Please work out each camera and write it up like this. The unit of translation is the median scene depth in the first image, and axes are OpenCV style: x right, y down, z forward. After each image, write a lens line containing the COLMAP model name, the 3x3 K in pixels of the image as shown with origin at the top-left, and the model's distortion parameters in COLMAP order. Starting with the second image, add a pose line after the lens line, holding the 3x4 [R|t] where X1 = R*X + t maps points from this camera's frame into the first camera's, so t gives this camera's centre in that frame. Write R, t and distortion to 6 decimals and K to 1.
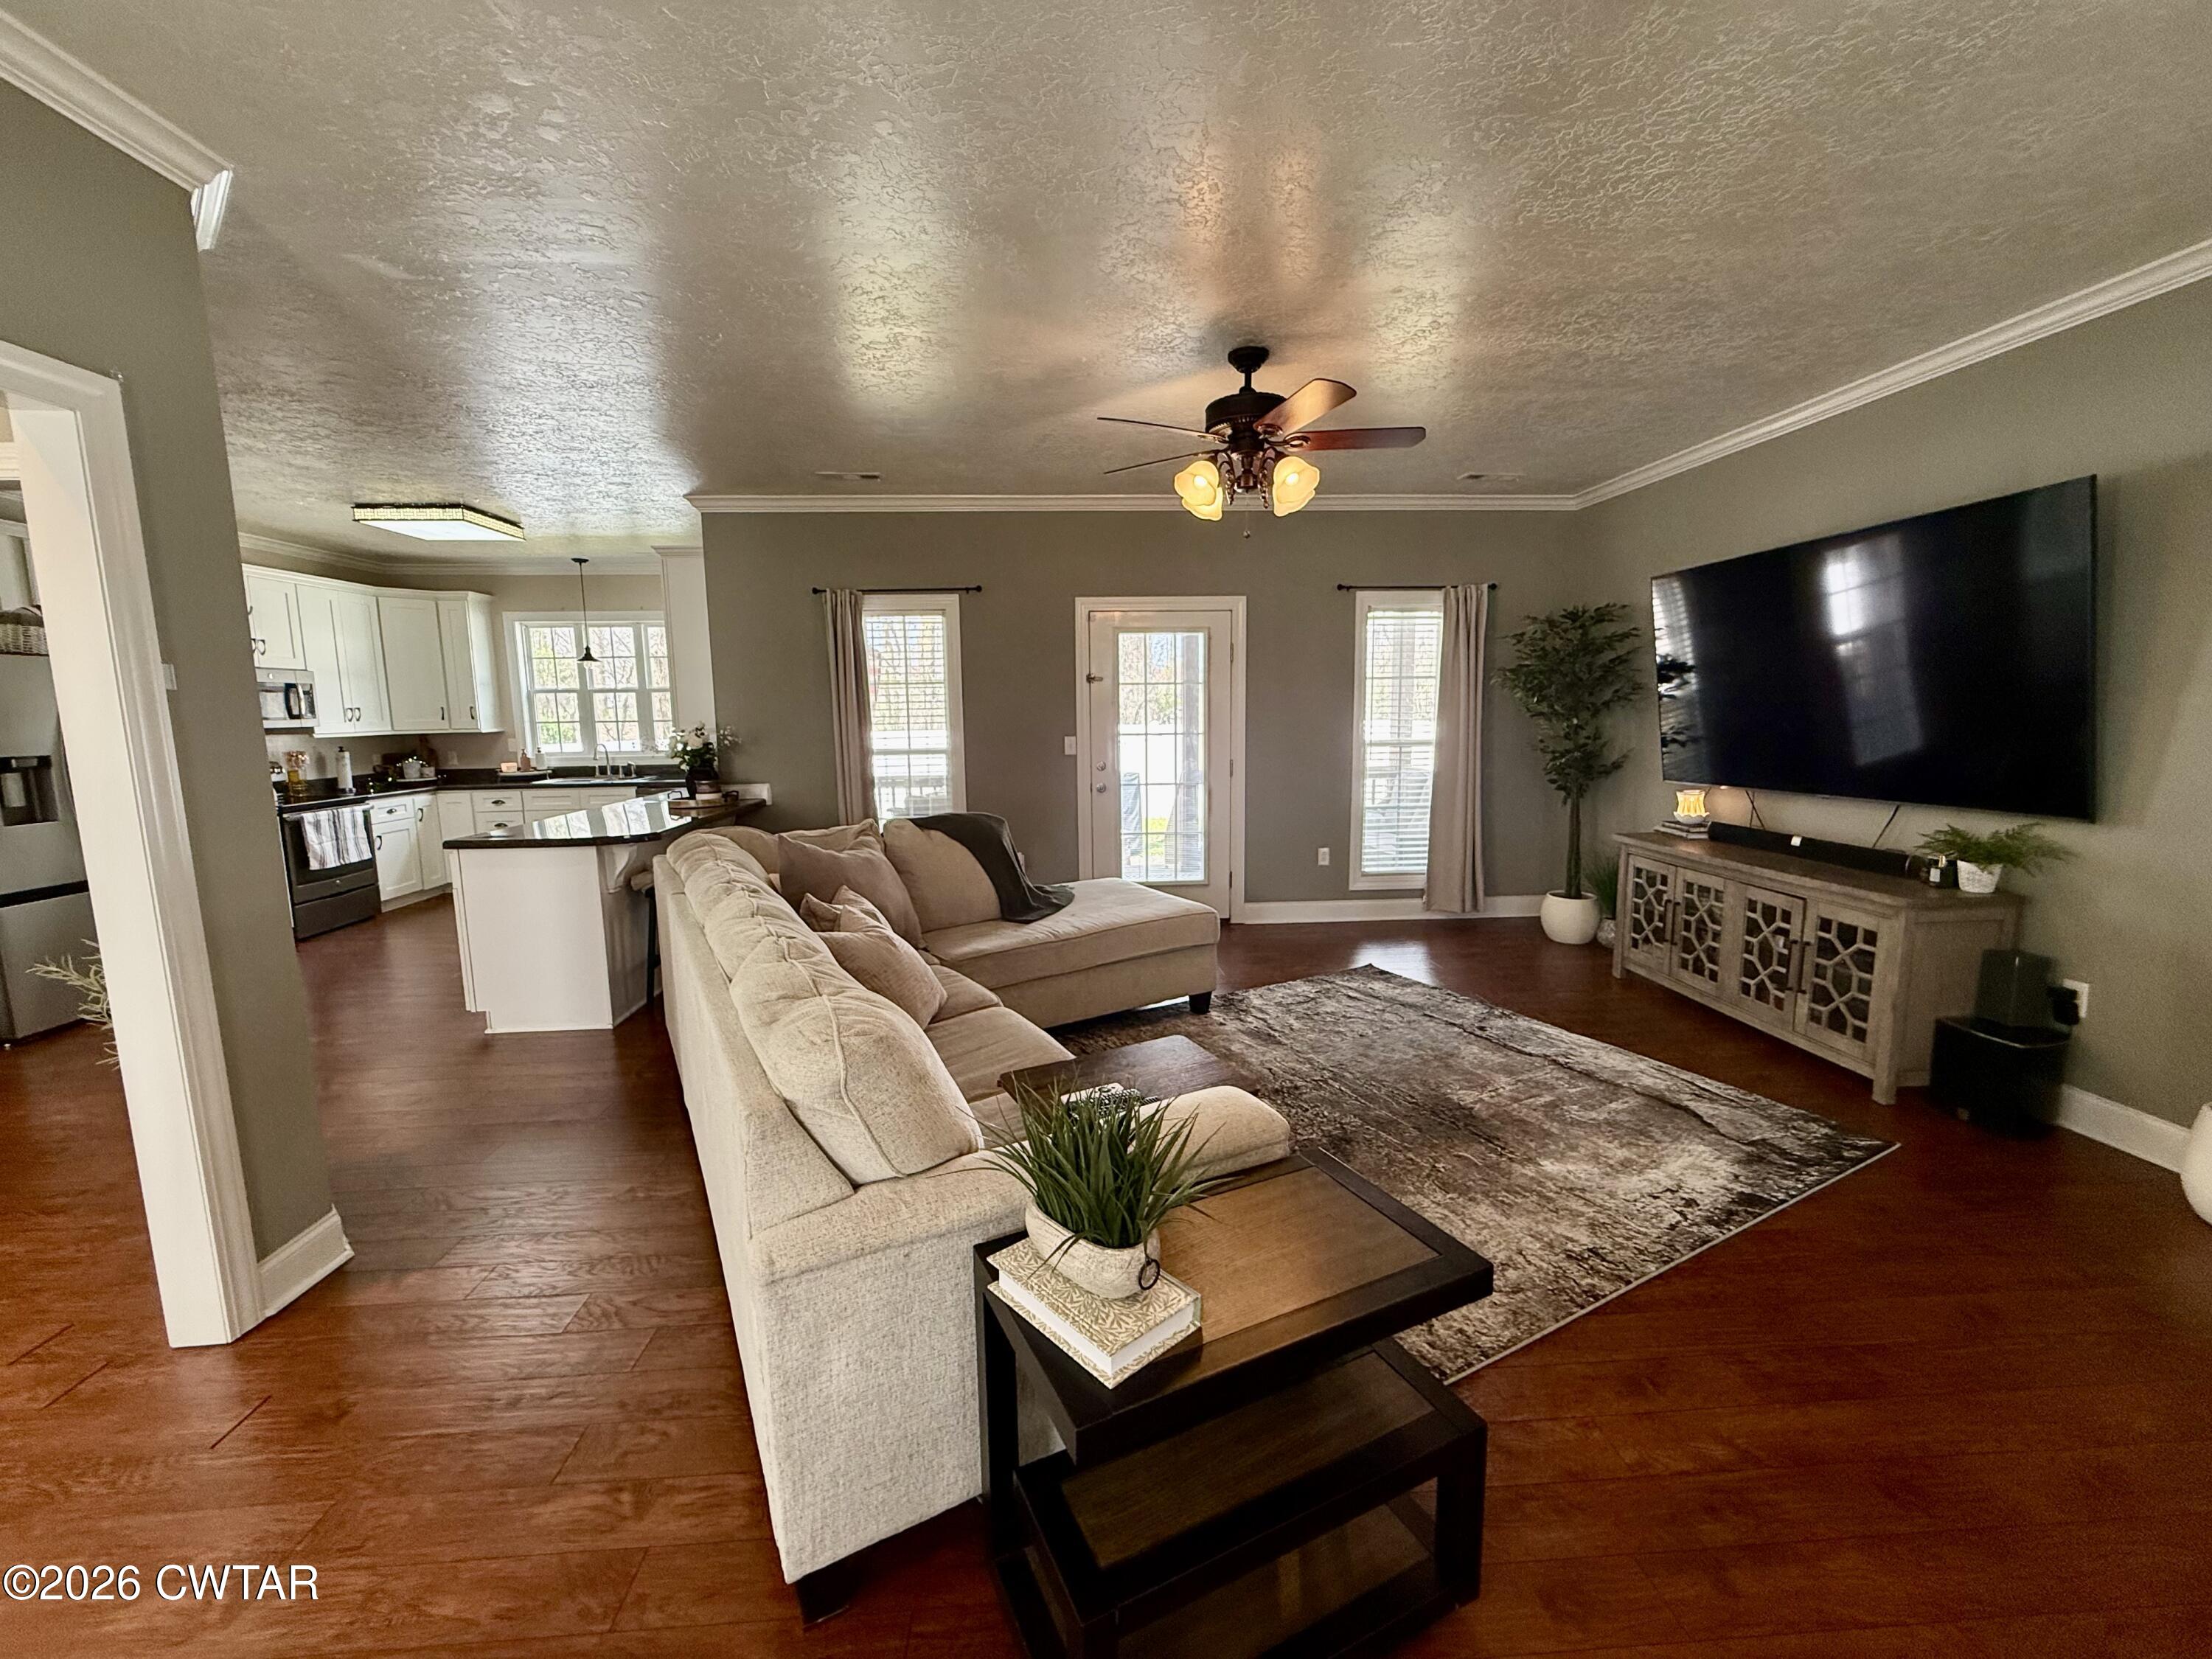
lens RADIAL K [[886.8, 0, 1093.5], [0, 886.8, 832.5], [0, 0, 1]] dist [0.003524, -0.000111]
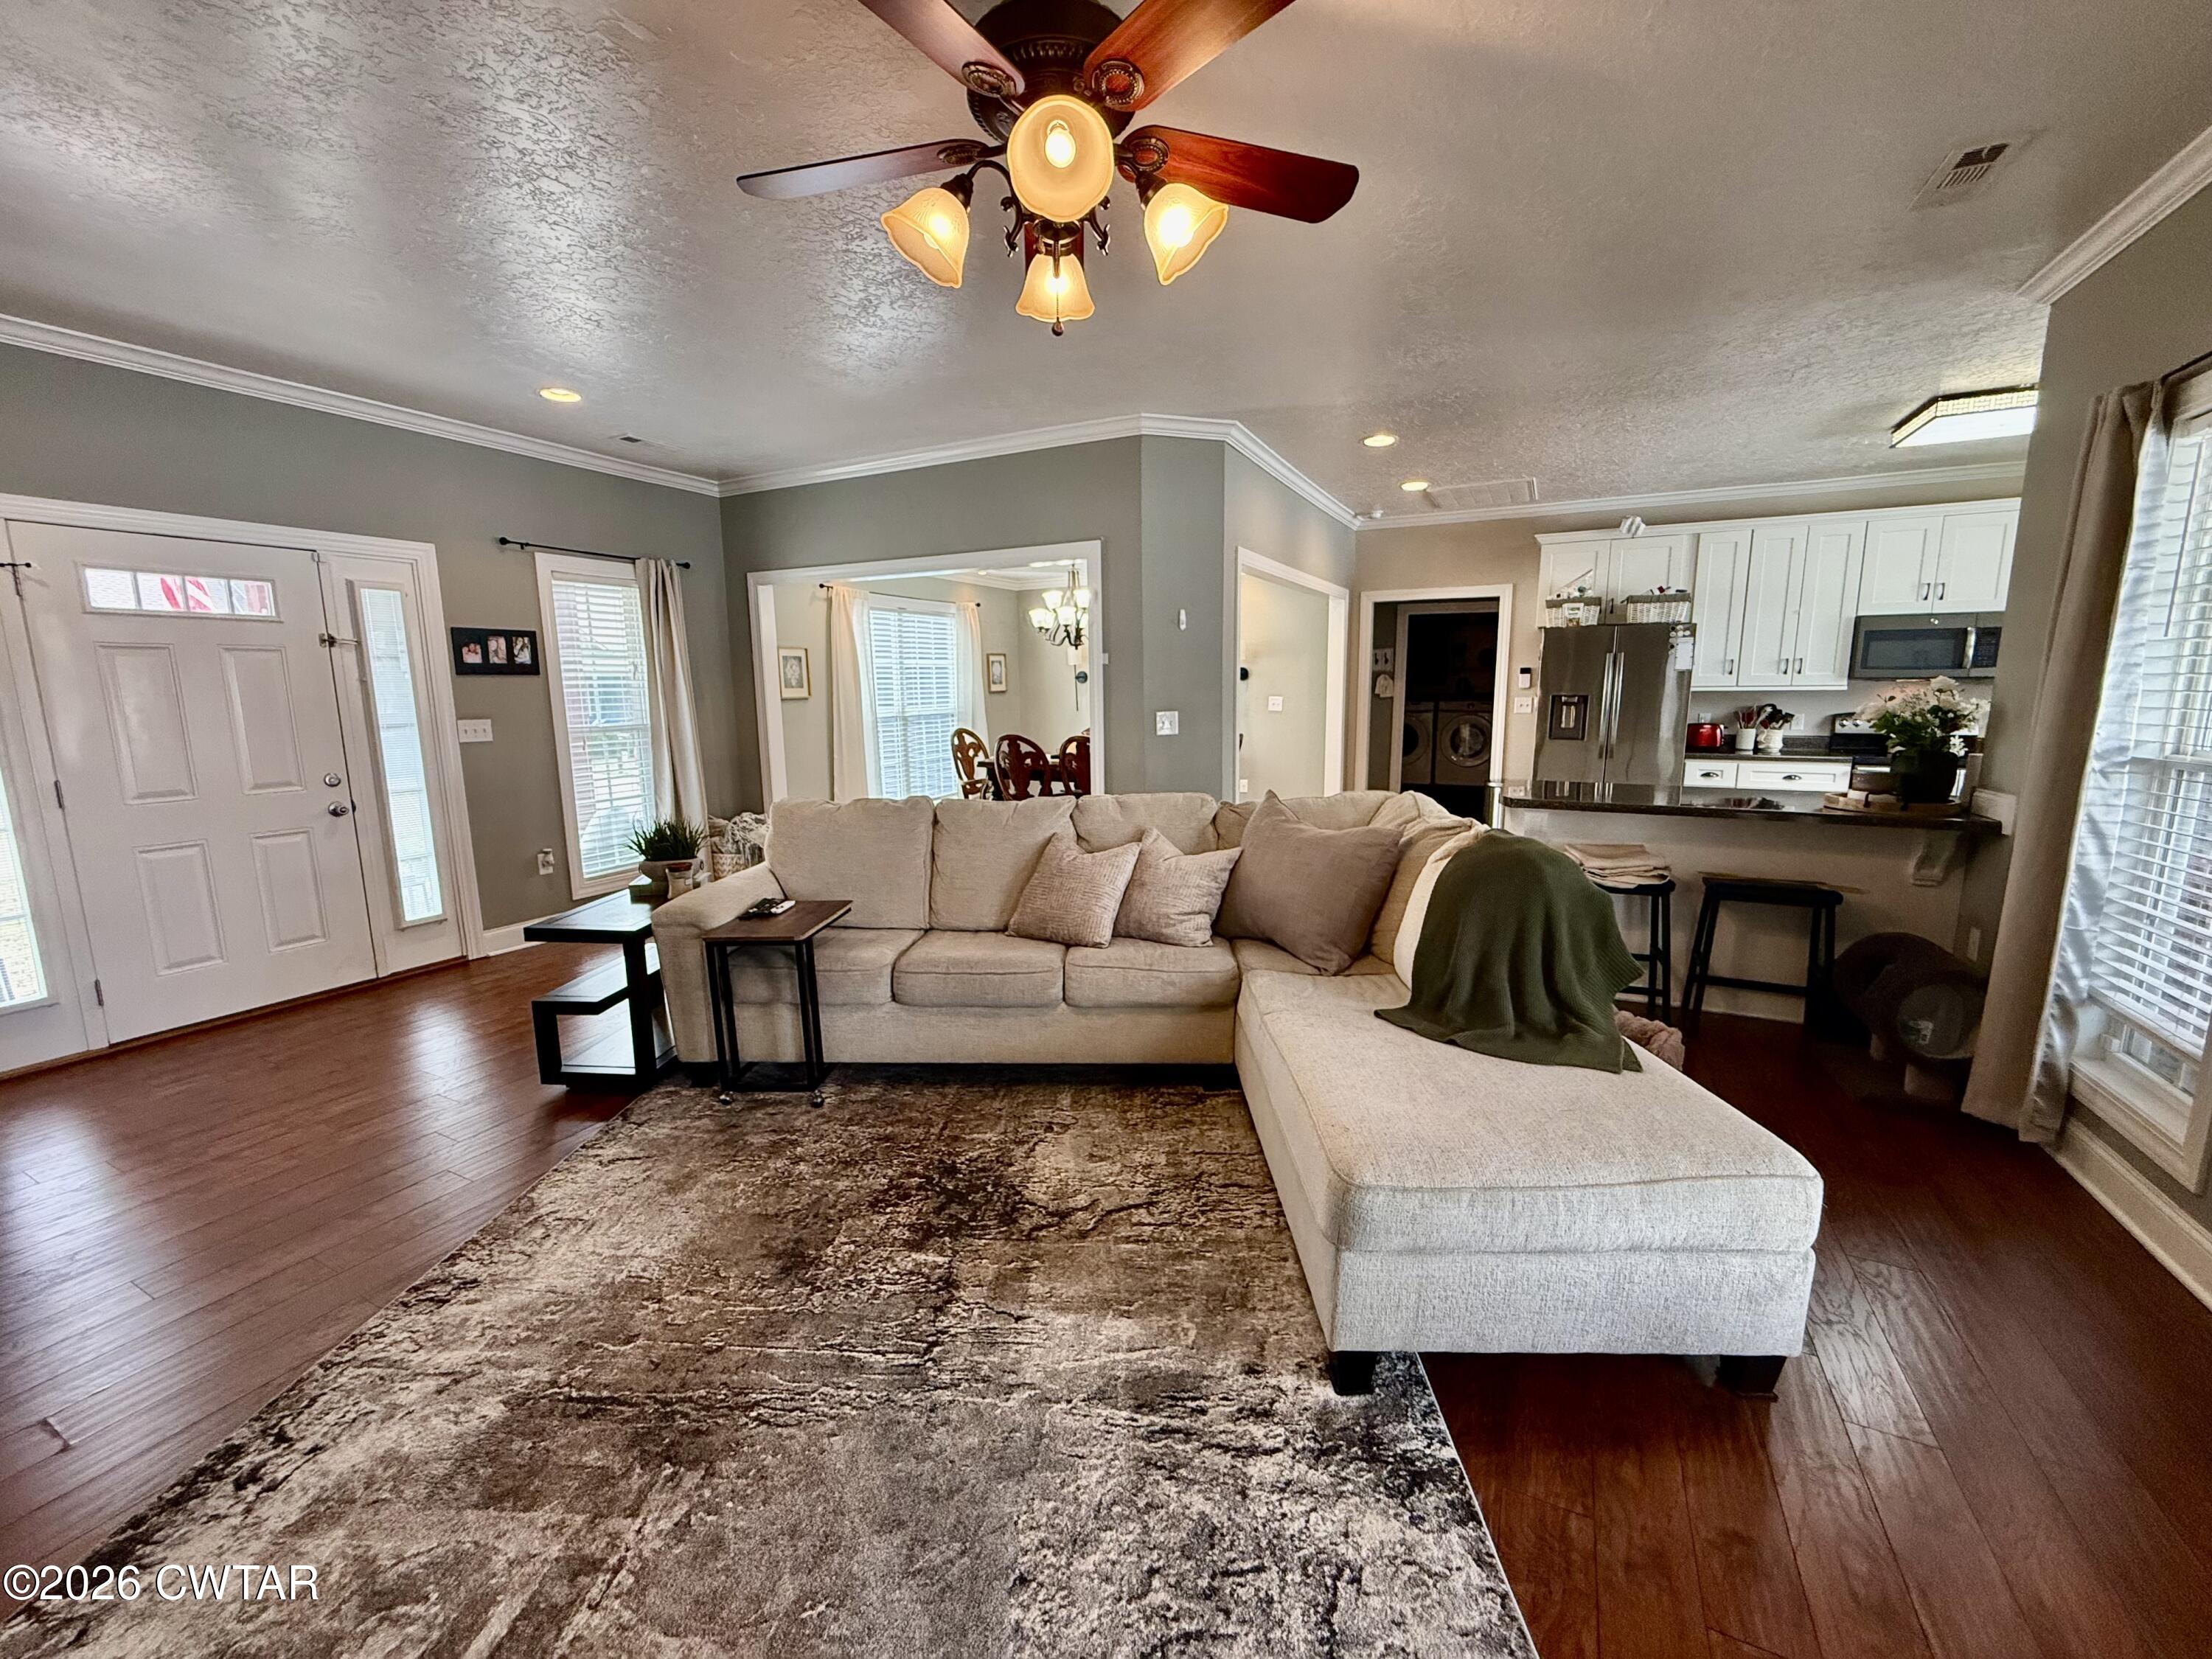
lens RADIAL K [[879.5, 0, 1100.4], [0, 879.5, 824.1], [0, 0, 1]] dist [0.001268, -0.000256]
pose [[-0.506311, 0.157240, -0.847894, 0.402787], [-0.102205, 0.965364, 0.240056, -0.118428], [0.856273, 0.208202, -0.472704, 0.839899]]
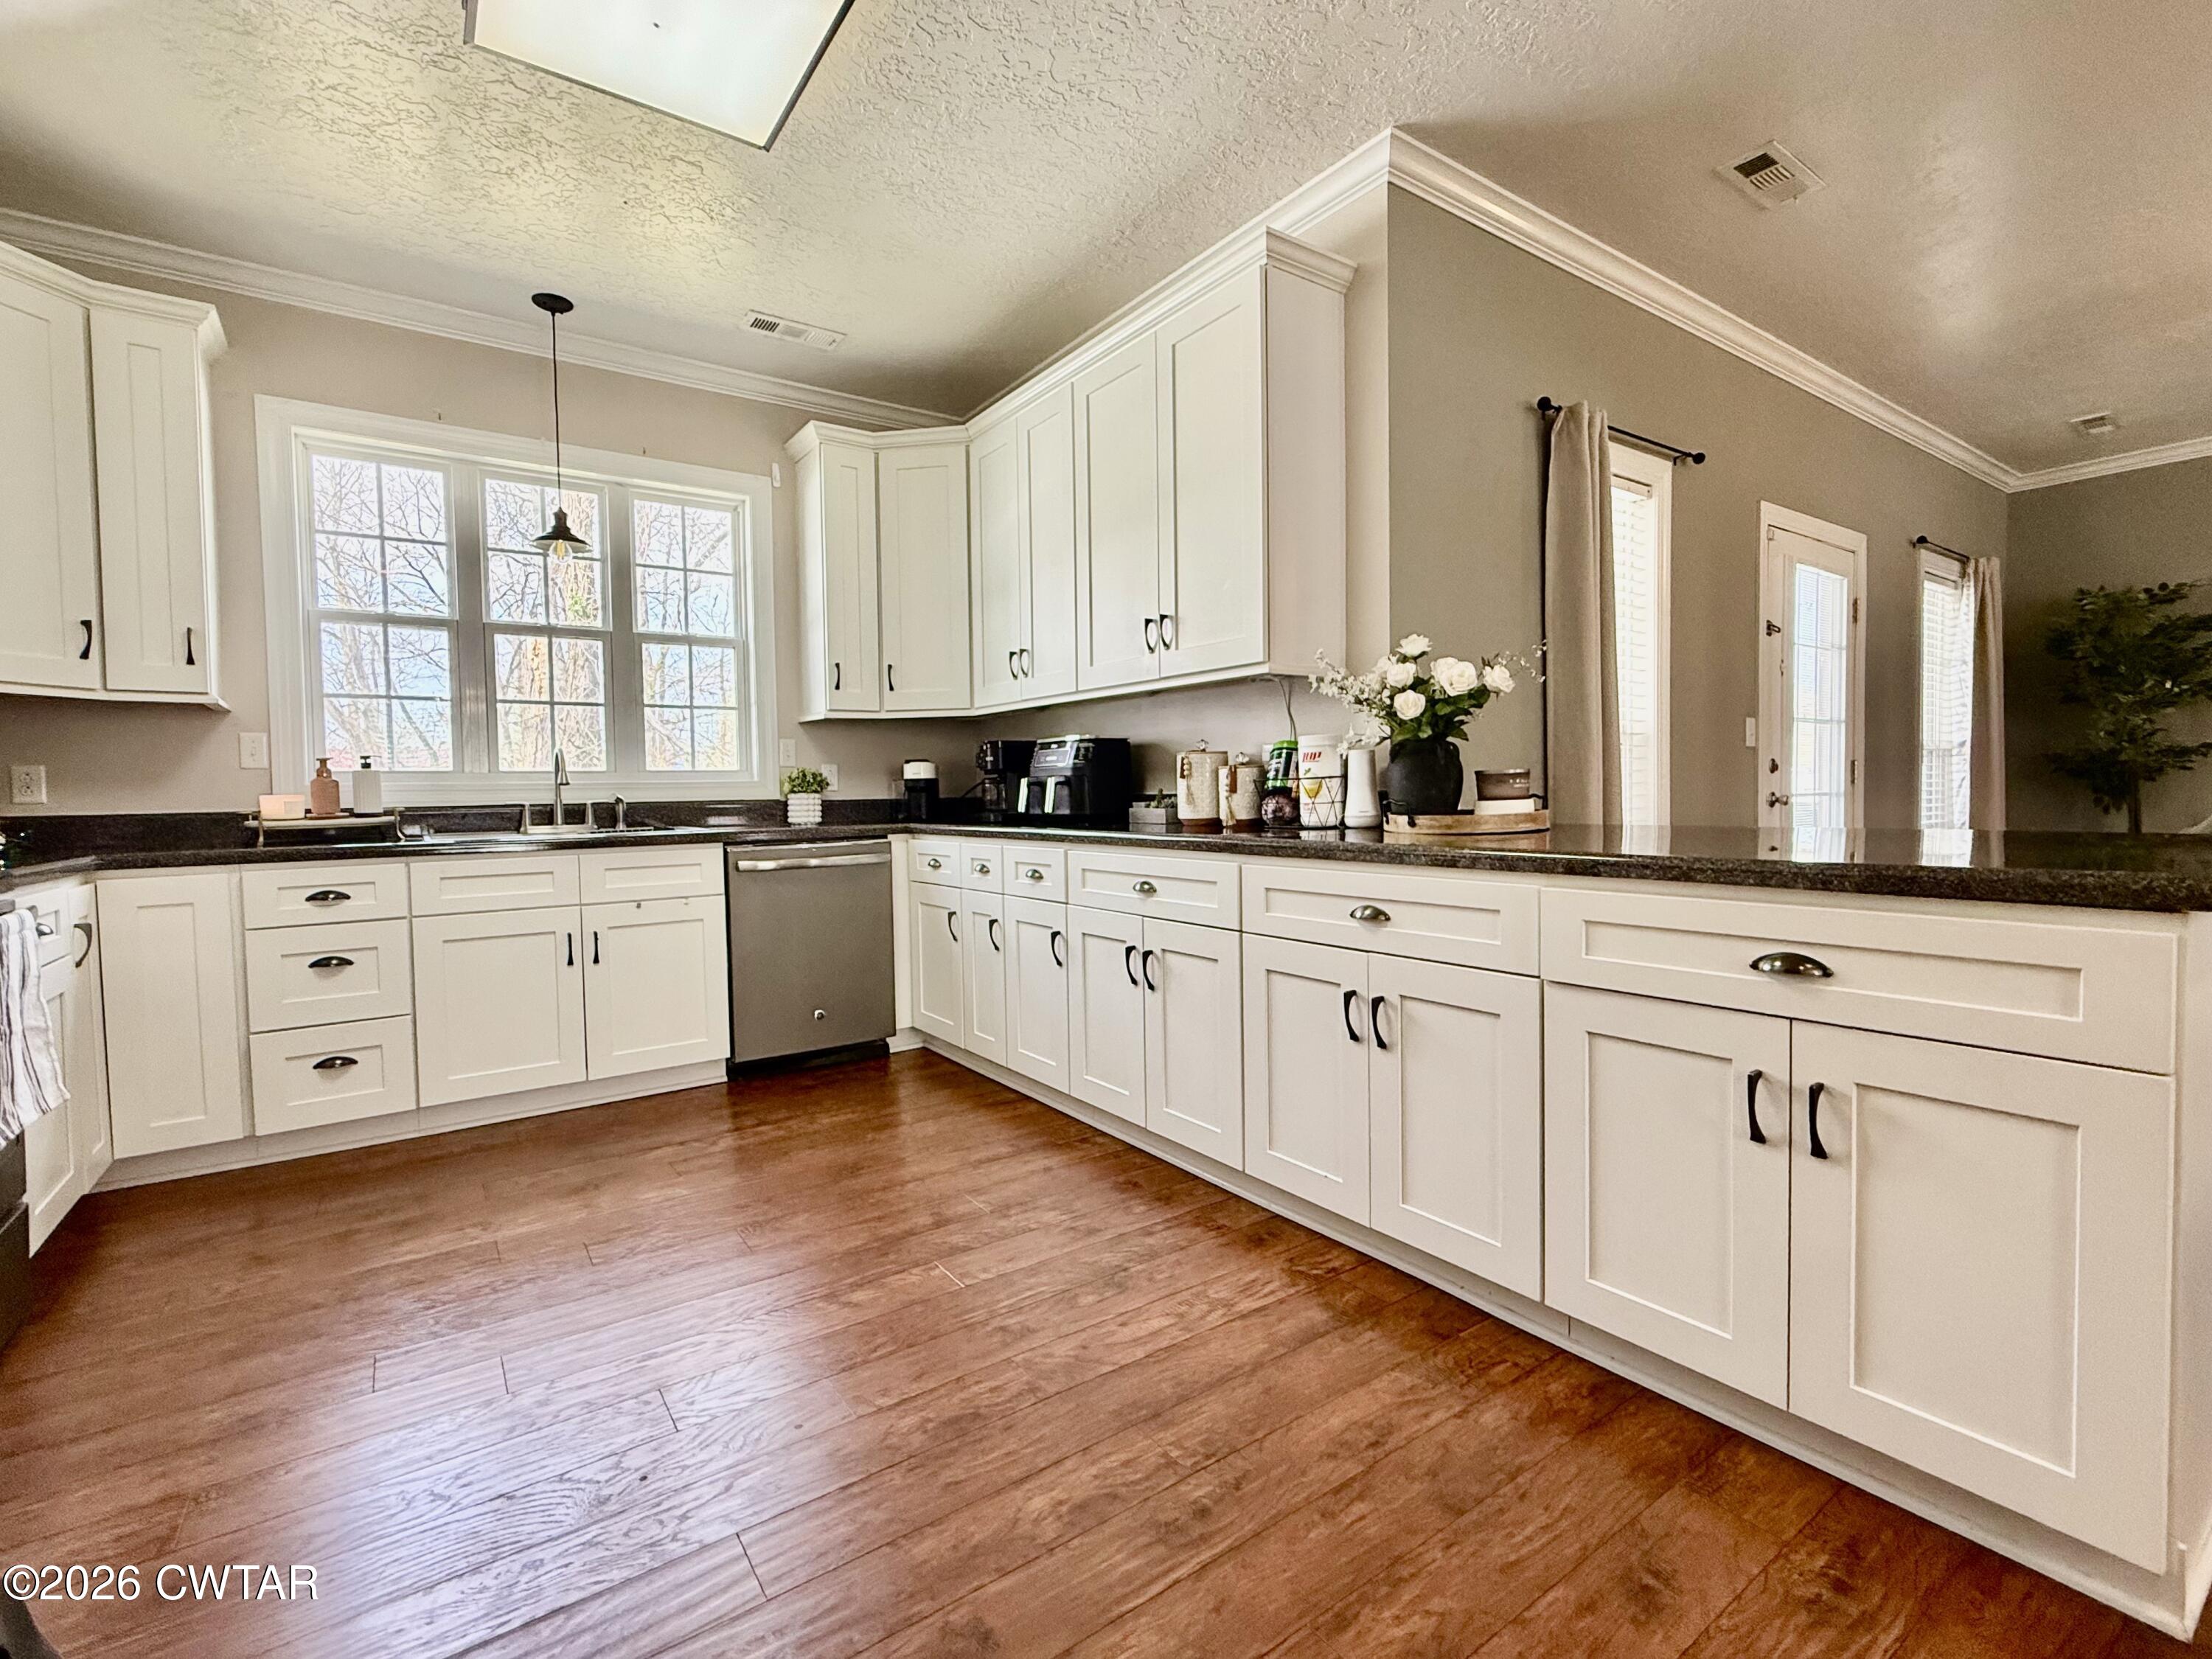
lens RADIAL K [[1013.0, 0, 1105.2], [0, 1013.0, 832.1], [0, 0, 1]] dist [0.005525, 0.000116]
pose [[0.854162, -0.019301, 0.519648, -0.858392], [0.076200, 0.993169, -0.088363, 0.000223], [-0.514393, 0.115073, 0.849799, 0.692249]]
